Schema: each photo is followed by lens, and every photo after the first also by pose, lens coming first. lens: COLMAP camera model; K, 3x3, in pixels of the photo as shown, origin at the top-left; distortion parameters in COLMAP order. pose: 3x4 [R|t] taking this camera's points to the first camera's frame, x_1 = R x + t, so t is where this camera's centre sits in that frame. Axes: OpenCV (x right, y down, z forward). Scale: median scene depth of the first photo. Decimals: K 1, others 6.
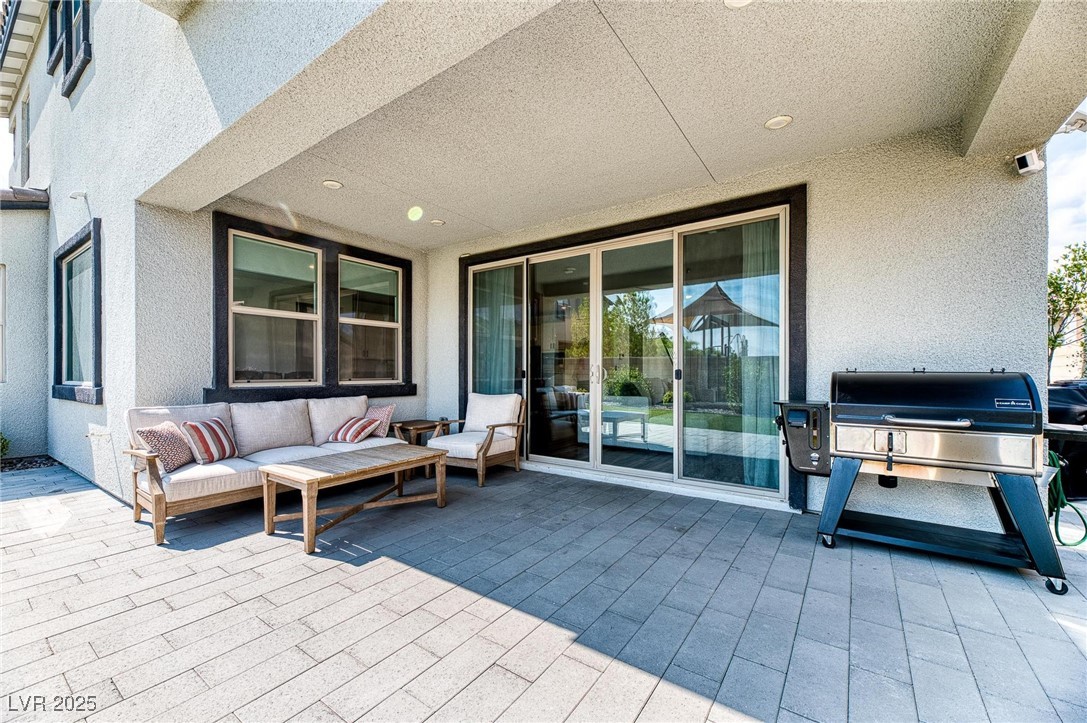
lens RADIAL K [[433.8, 0, 548.3], [0, 433.8, 369.5], [0, 0, 1]] dist [0.014495, 0.000015]
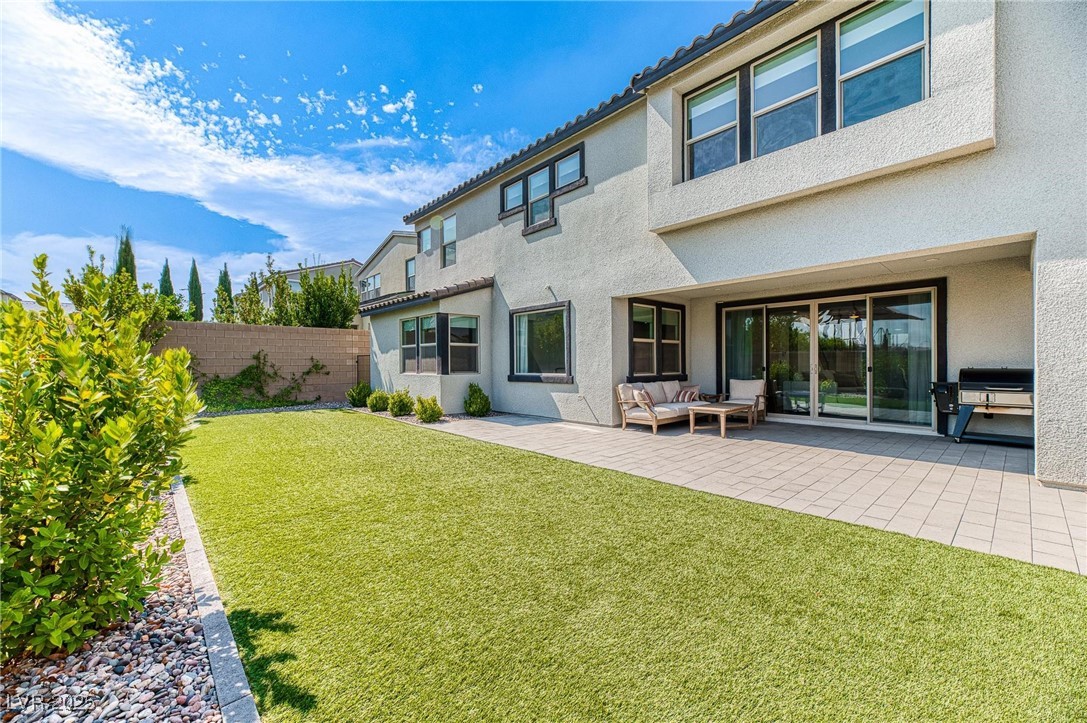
lens RADIAL K [[431.2, 0, 542.0], [0, 431.2, 363.5], [0, 0, 1]] dist [0.003767, -0.000016]
pose [[0.972847, -0.009080, -0.231270, -0.681207], [0.011123, 0.999910, 0.007529, -0.044271], [0.231180, -0.009897, 0.972861, -1.220821]]
